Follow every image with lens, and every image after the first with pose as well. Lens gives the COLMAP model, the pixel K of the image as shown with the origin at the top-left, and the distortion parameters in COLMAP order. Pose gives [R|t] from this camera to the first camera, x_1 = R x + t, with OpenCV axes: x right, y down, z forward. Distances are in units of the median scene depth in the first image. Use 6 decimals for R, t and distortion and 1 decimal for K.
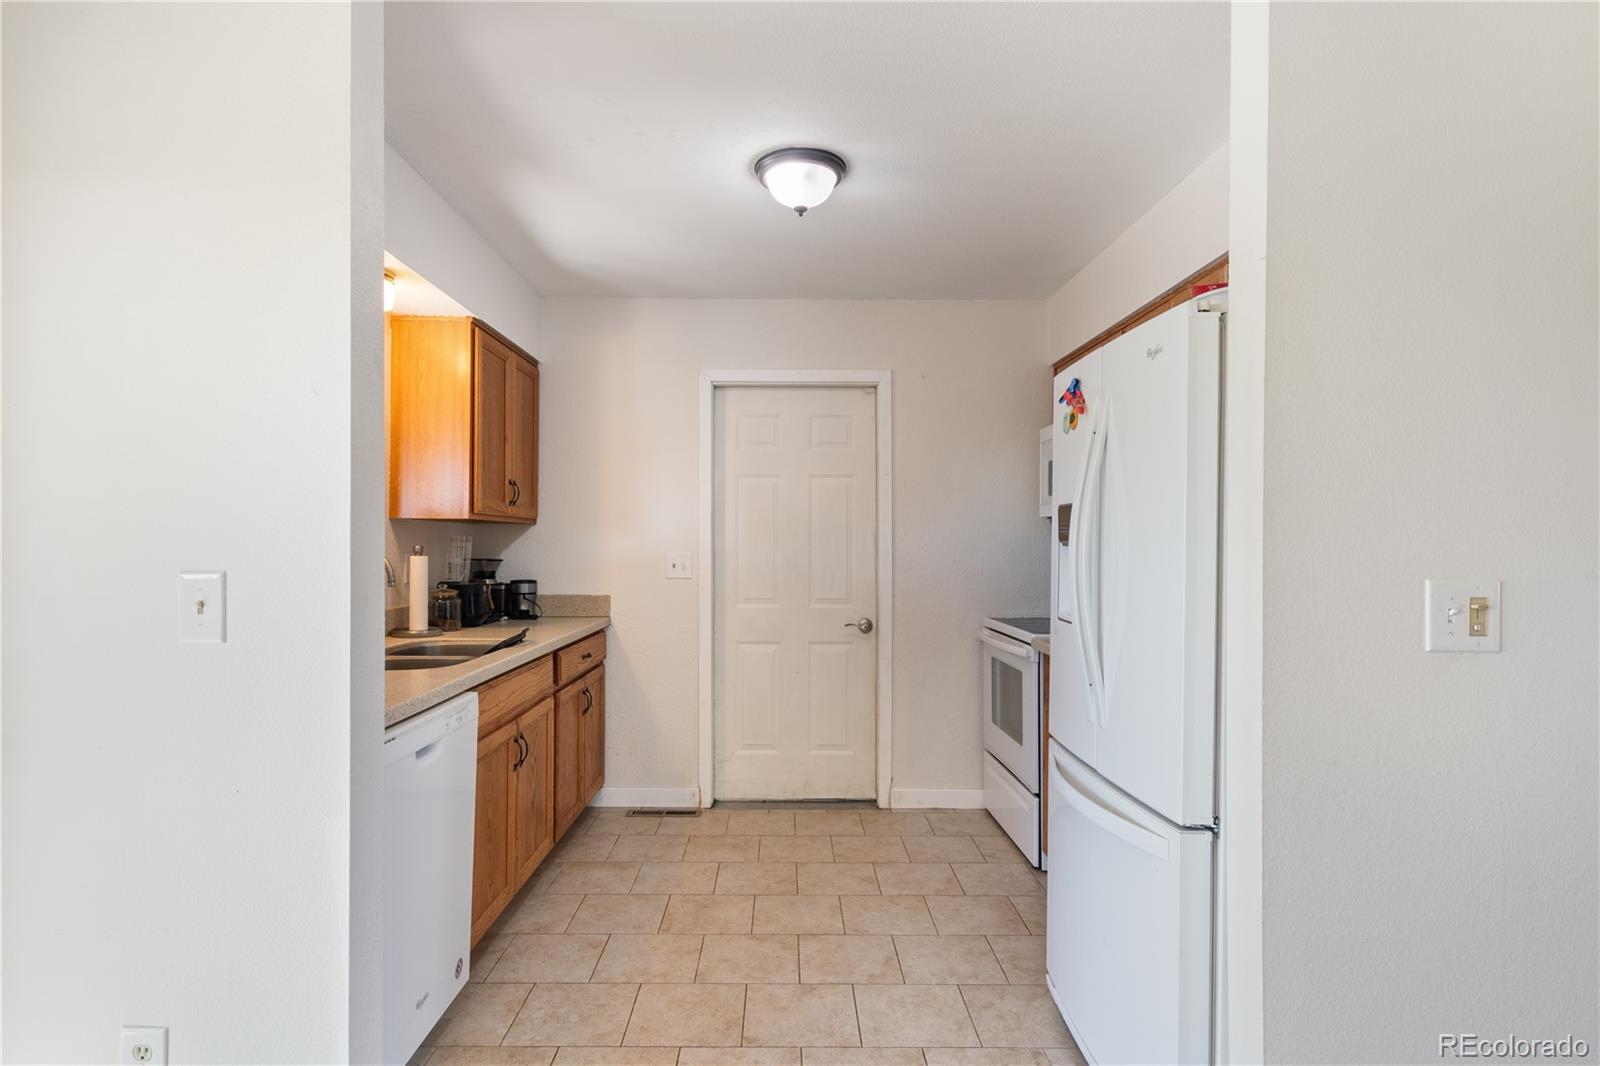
lens RADIAL K [[871.8, 0, 799.9], [0, 871.8, 533.5], [0, 0, 1]] dist [0.026711, 0.000642]
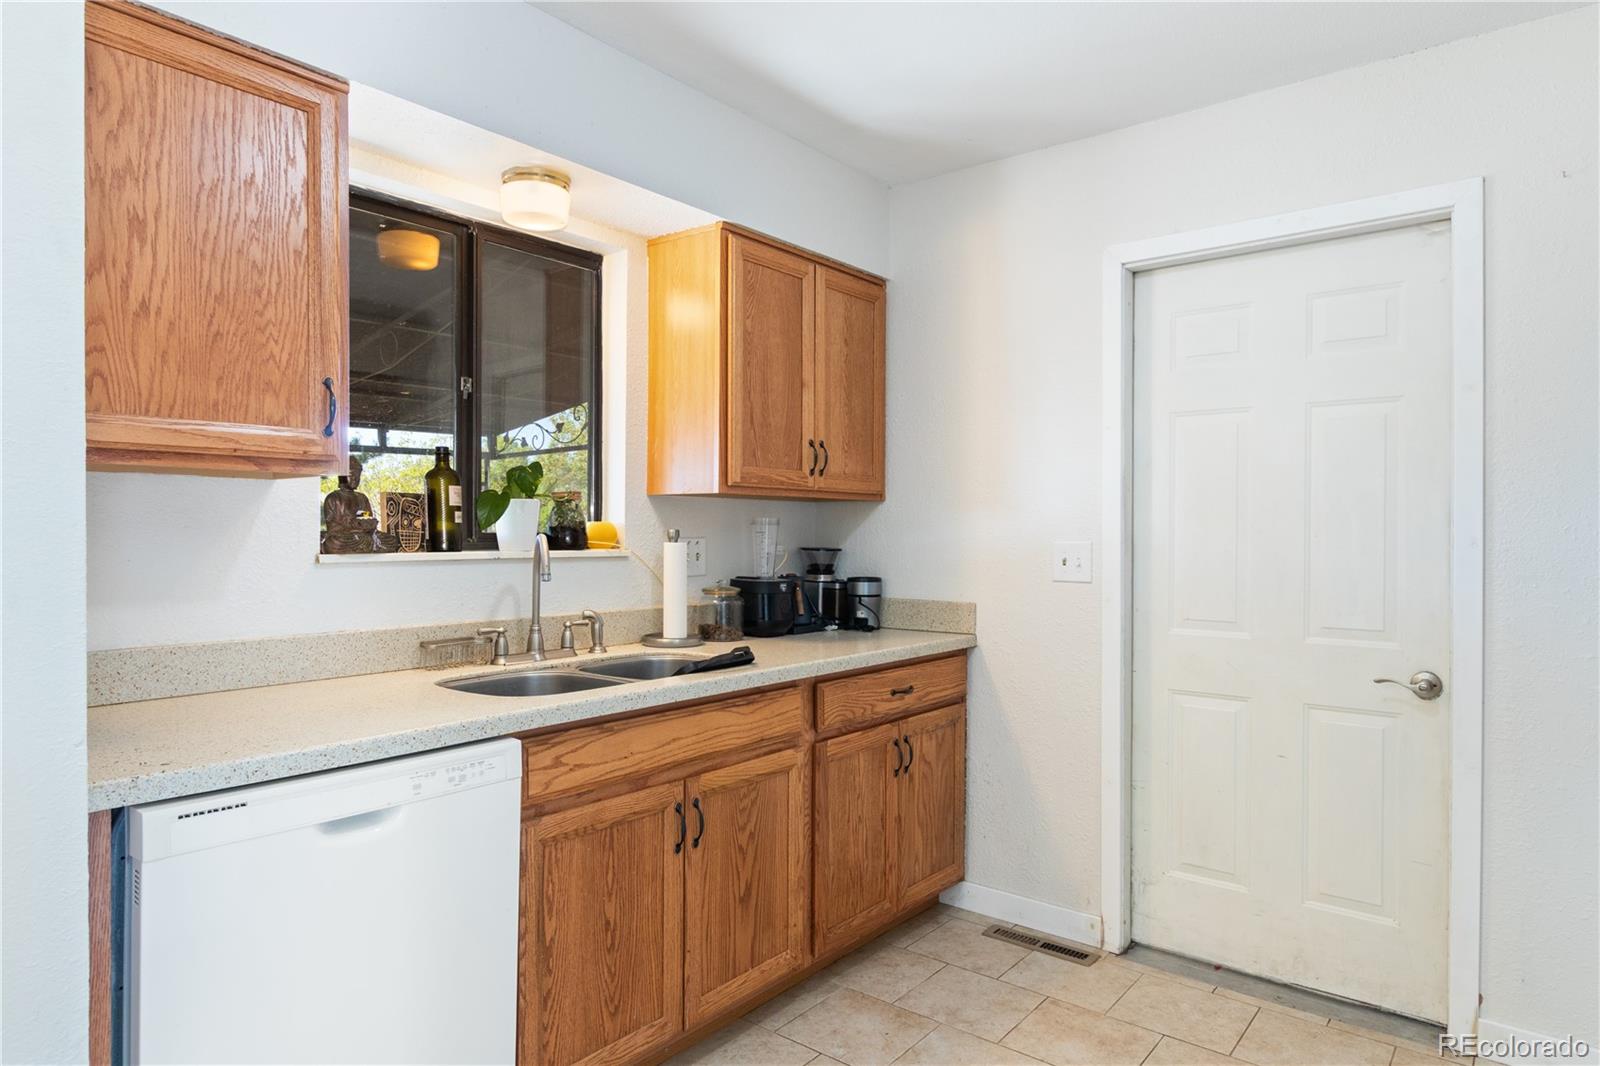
lens RADIAL K [[972.1, 0, 790.6], [0, 972.1, 533.5], [0, 0, 1]] dist [0.004128, 0.004018]
pose [[0.767627, 0.000798, -0.640896, 0.162463], [0.005850, 0.999949, 0.008252, 0.009295], [0.640870, -0.010083, 0.767583, 0.329017]]
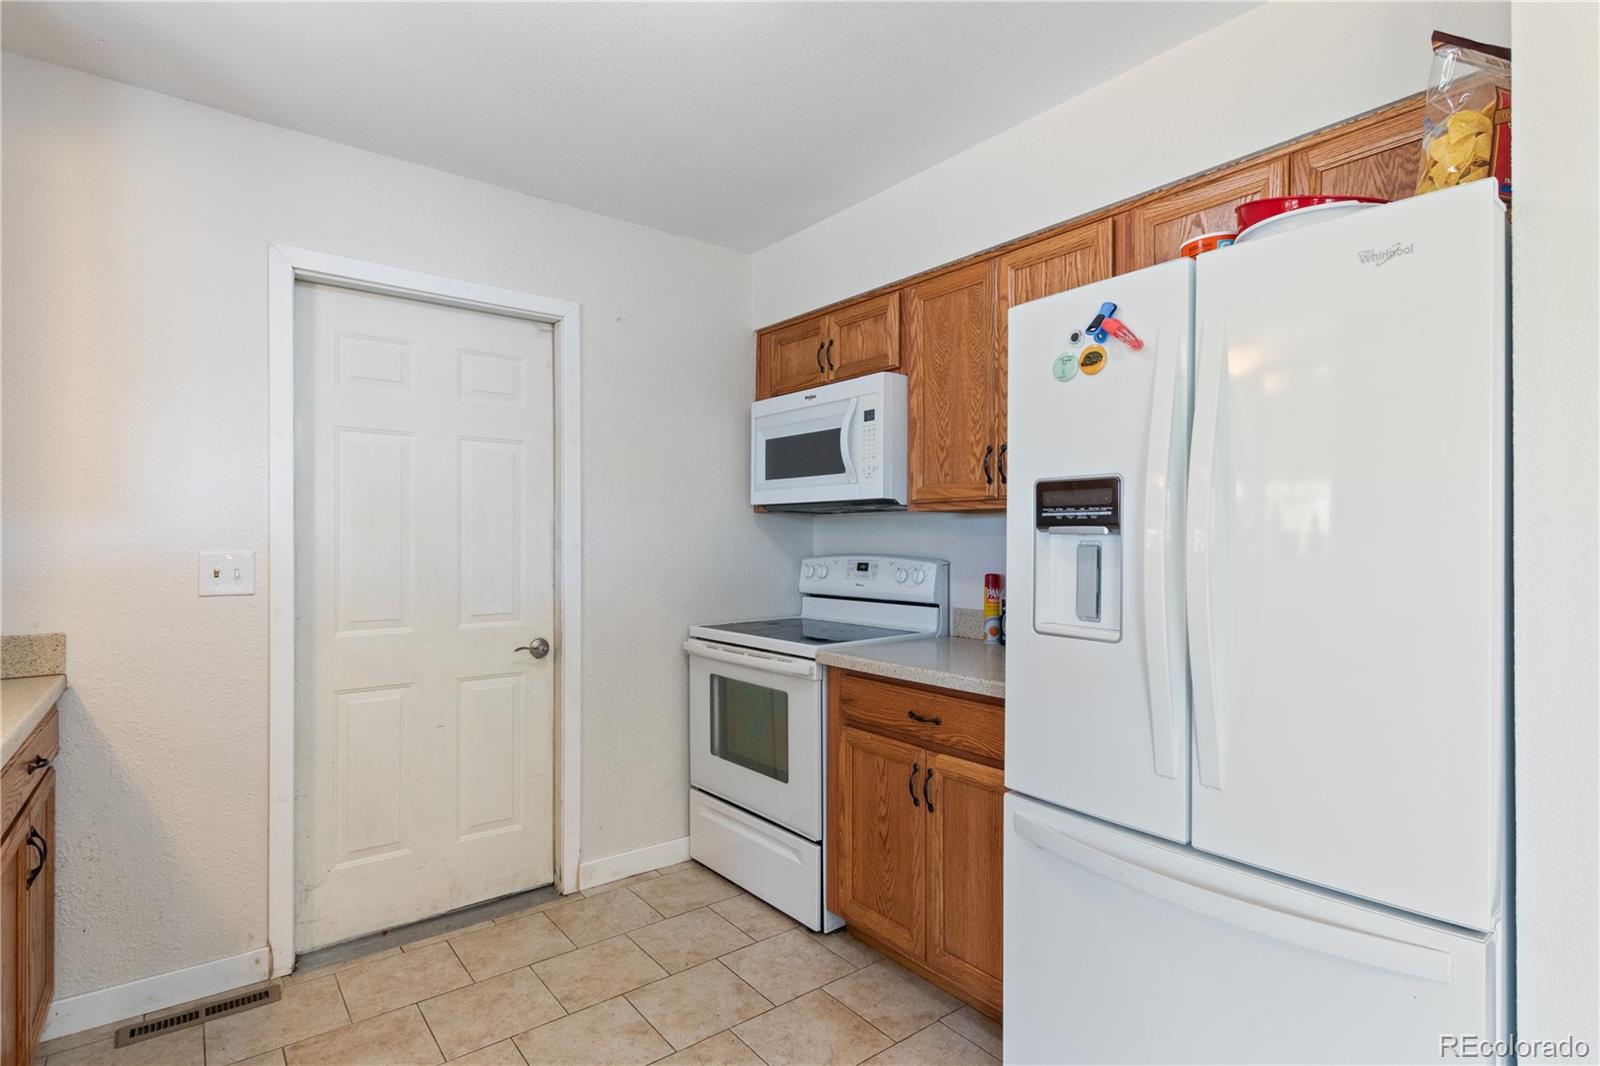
lens RADIAL K [[792.4, 0, 800.5], [0, 792.4, 531.7], [0, 0, 1]] dist [0.016732, -0.005349]
pose [[0.794741, 0.003514, 0.606938, -0.161290], [-0.004581, 0.999989, 0.000209, 0.007528], [-0.606931, -0.002946, 0.794749, 0.353210]]
